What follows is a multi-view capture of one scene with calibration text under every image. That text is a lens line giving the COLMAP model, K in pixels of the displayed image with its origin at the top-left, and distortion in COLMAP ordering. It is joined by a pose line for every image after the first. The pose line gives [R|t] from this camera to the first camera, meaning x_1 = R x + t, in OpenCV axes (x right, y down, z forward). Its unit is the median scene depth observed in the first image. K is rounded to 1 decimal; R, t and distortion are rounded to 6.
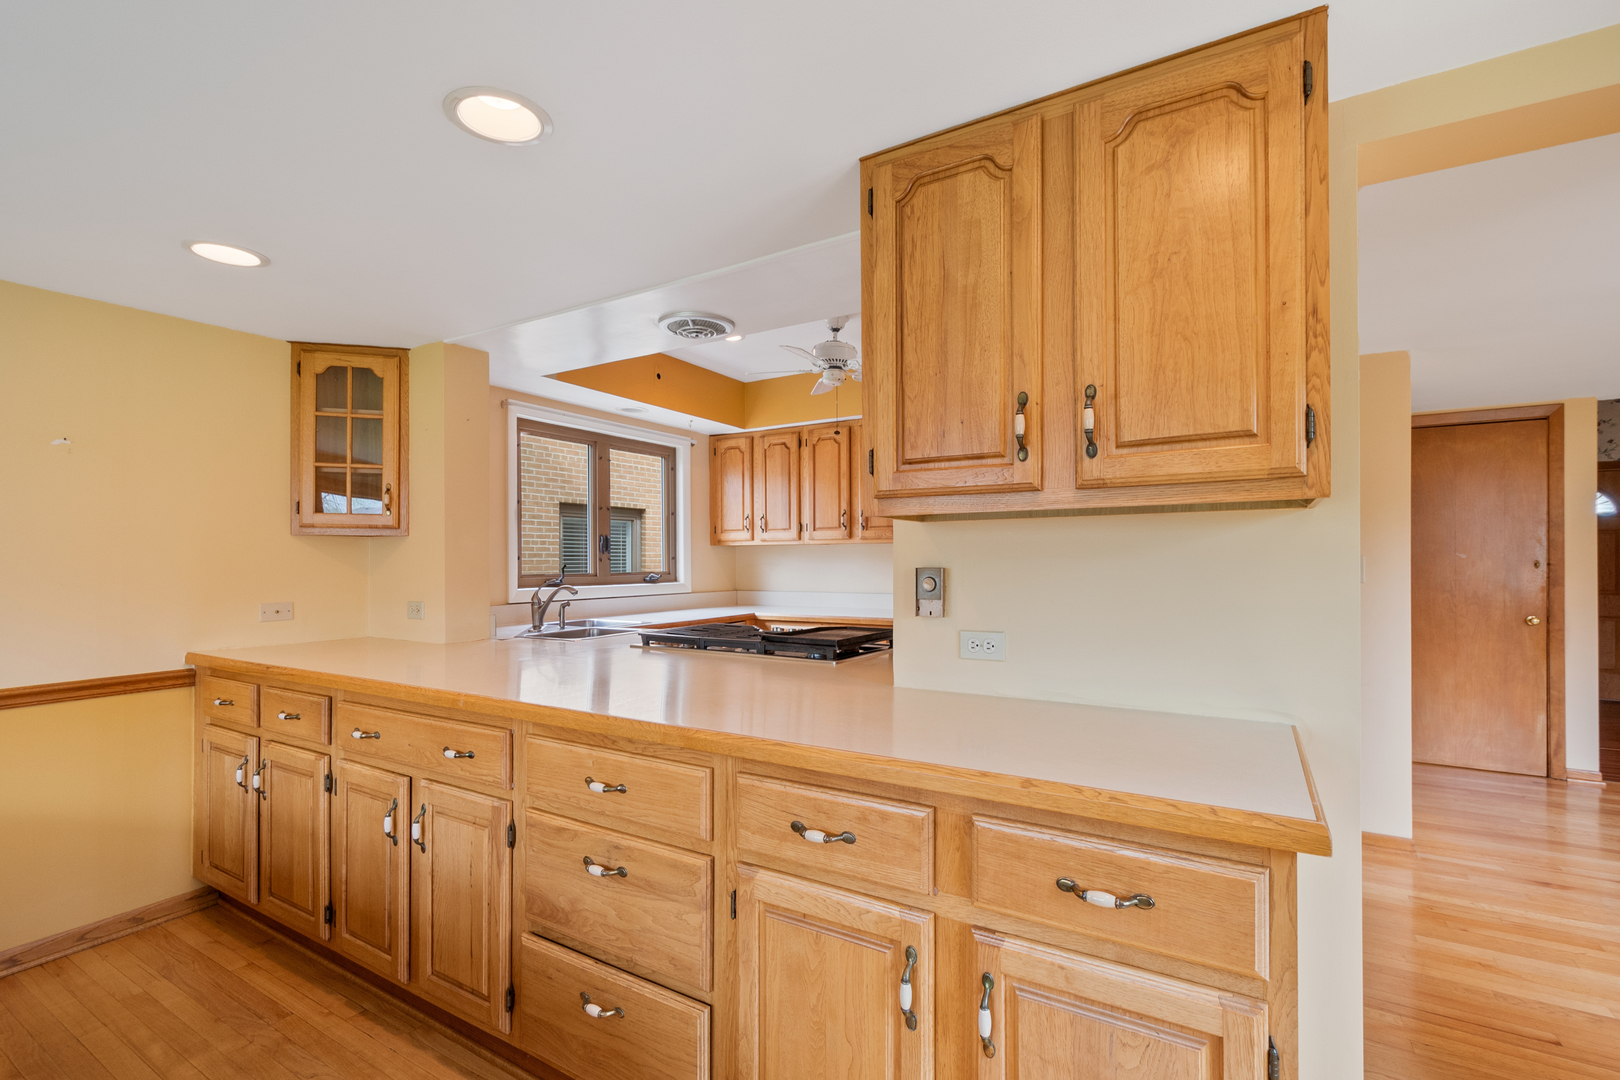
lens RADIAL K [[715.1, 0, 818.6], [0, 715.1, 558.0], [0, 0, 1]] dist [0.001615, -0.000070]
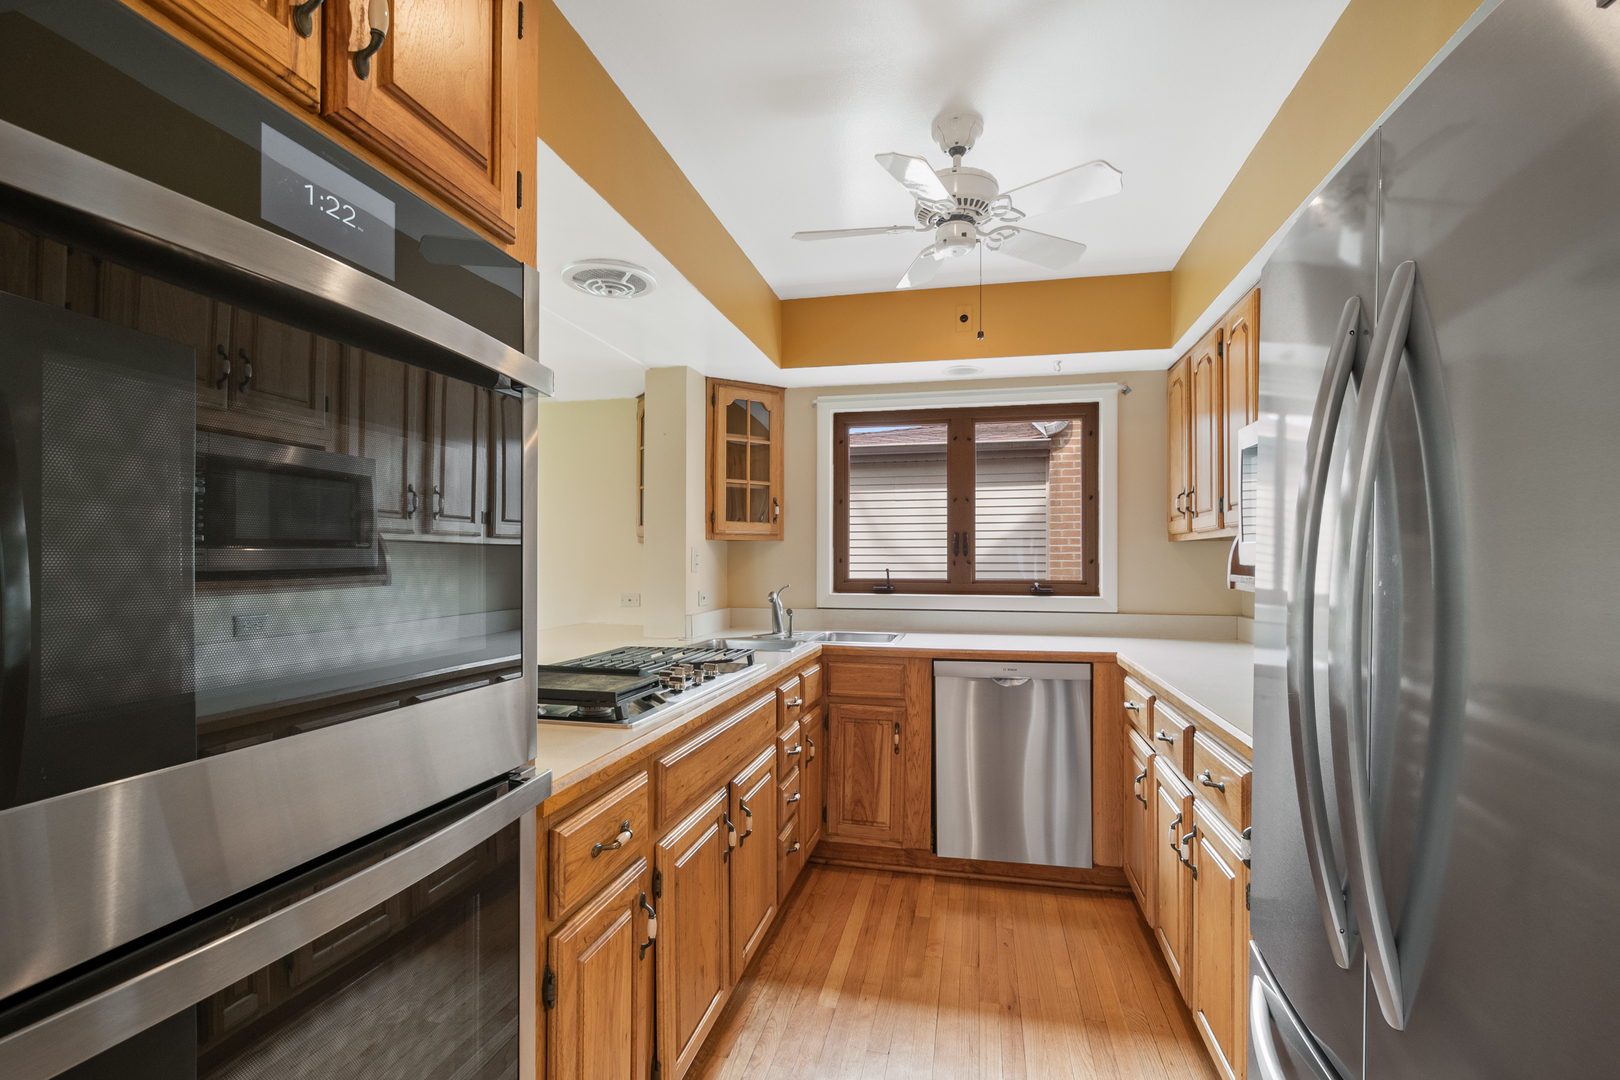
lens RADIAL K [[711.8, 0, 766.8], [0, 711.8, 557.8], [0, 0, 1]] dist [0.001160, 0.000055]
pose [[0.244474, -0.000914, -0.969656, 1.106295], [-0.003125, 0.999994, -0.001731, -0.003172], [0.969651, 0.003454, 0.244469, 1.481919]]
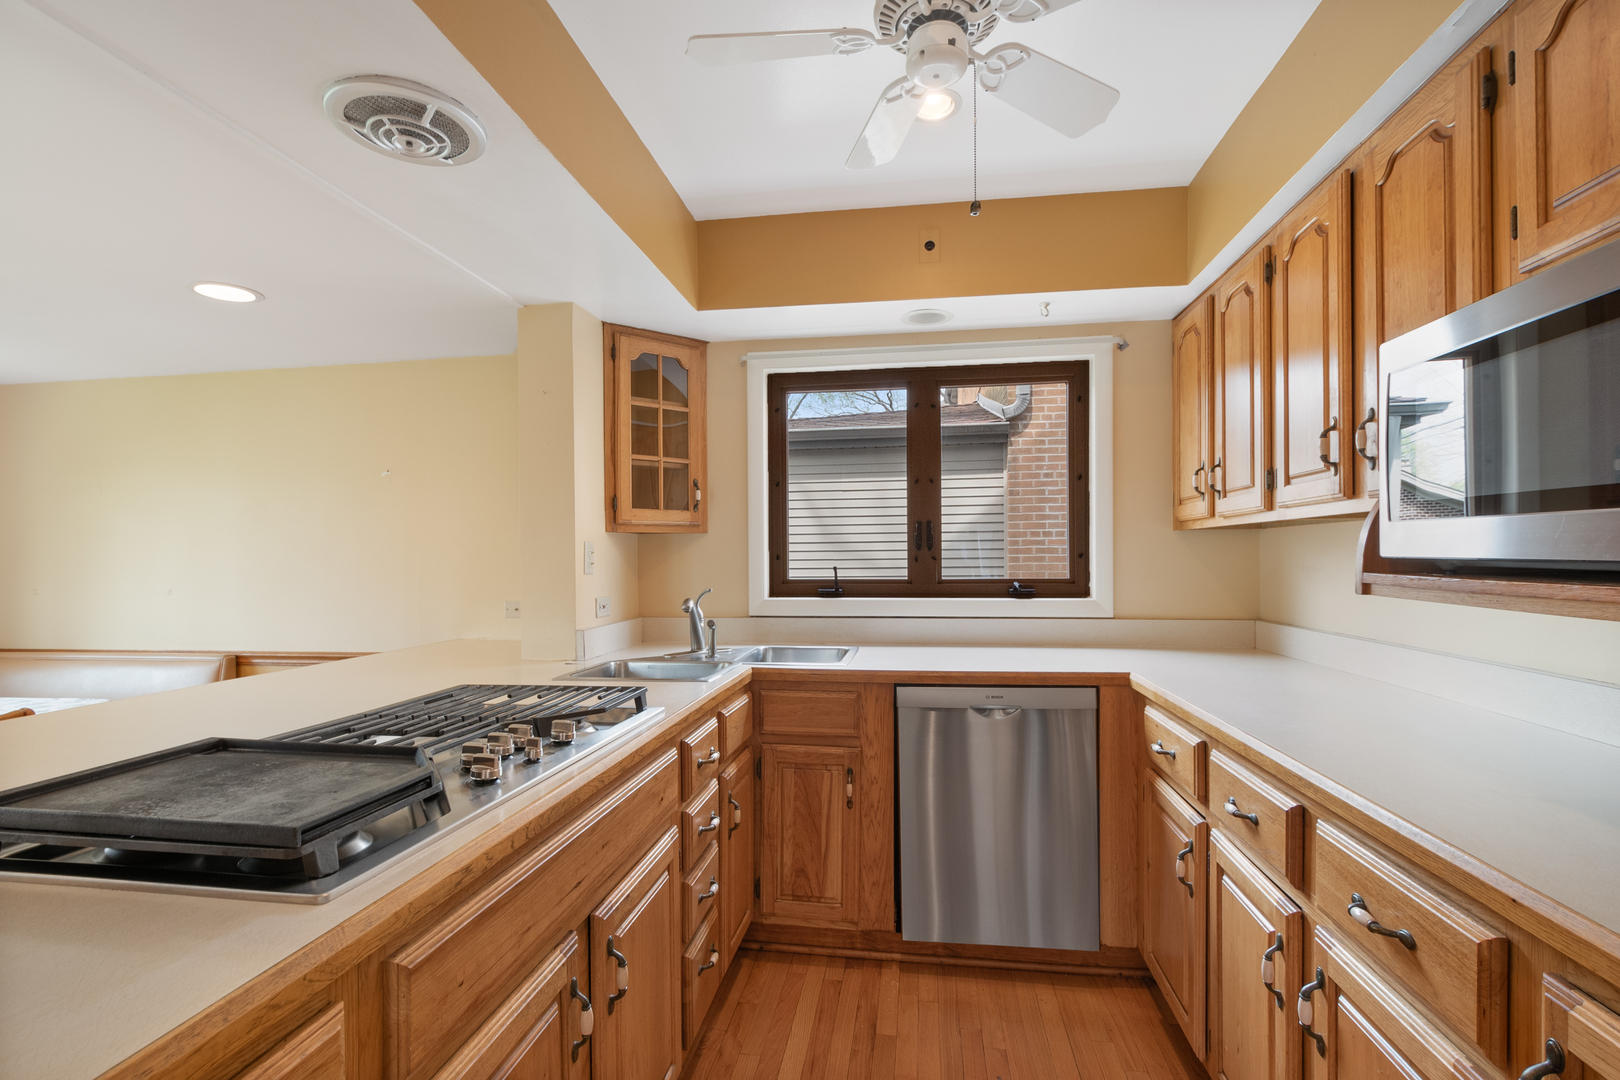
lens RADIAL K [[733.1, 0, 807.2], [0, 733.1, 564.9], [0, 0, 1]] dist [0.000571, -0.000020]
pose [[0.369106, 0.009262, -0.929341, 0.735215], [0.005767, 0.999908, 0.012255, -0.001771], [0.929369, -0.009883, 0.369019, 1.642394]]
